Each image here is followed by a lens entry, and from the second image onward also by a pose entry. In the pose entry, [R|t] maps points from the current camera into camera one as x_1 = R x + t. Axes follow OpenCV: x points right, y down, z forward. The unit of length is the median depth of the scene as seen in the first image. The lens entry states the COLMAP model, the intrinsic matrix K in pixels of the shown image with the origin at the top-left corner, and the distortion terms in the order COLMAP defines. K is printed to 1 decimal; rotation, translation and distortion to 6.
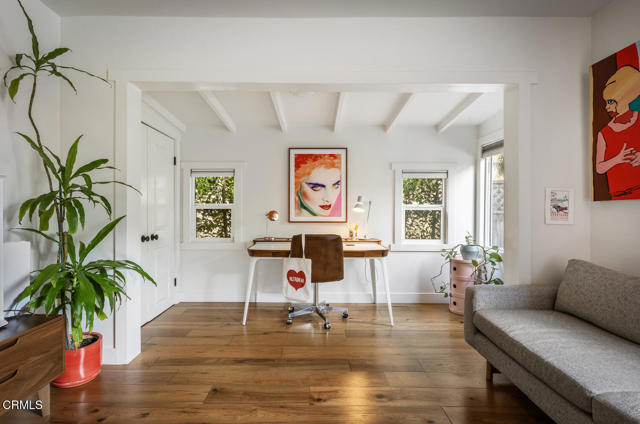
lens RADIAL K [[323.2, 0, 319.8], [0, 323.2, 221.7], [0, 0, 1]] dist [-0.000723, 0.000544]
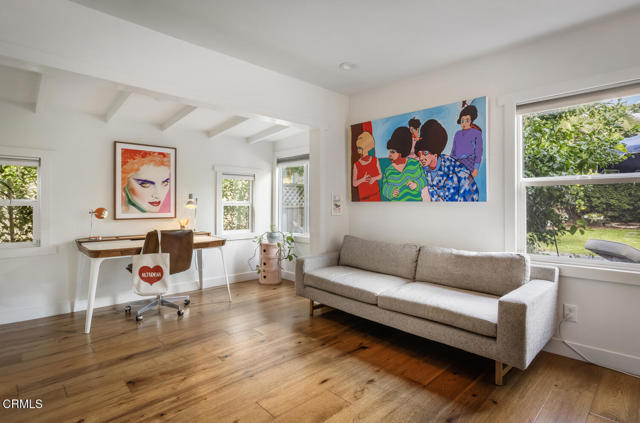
lens RADIAL K [[323.2, 0, 319.8], [0, 323.2, 221.2], [0, 0, 1]] dist [-0.000723, 0.000544]
pose [[0.717270, -0.038621, 0.695725, -0.331814], [0.021737, 0.999217, 0.033059, -0.012422], [-0.696457, -0.008590, 0.717548, -0.098796]]
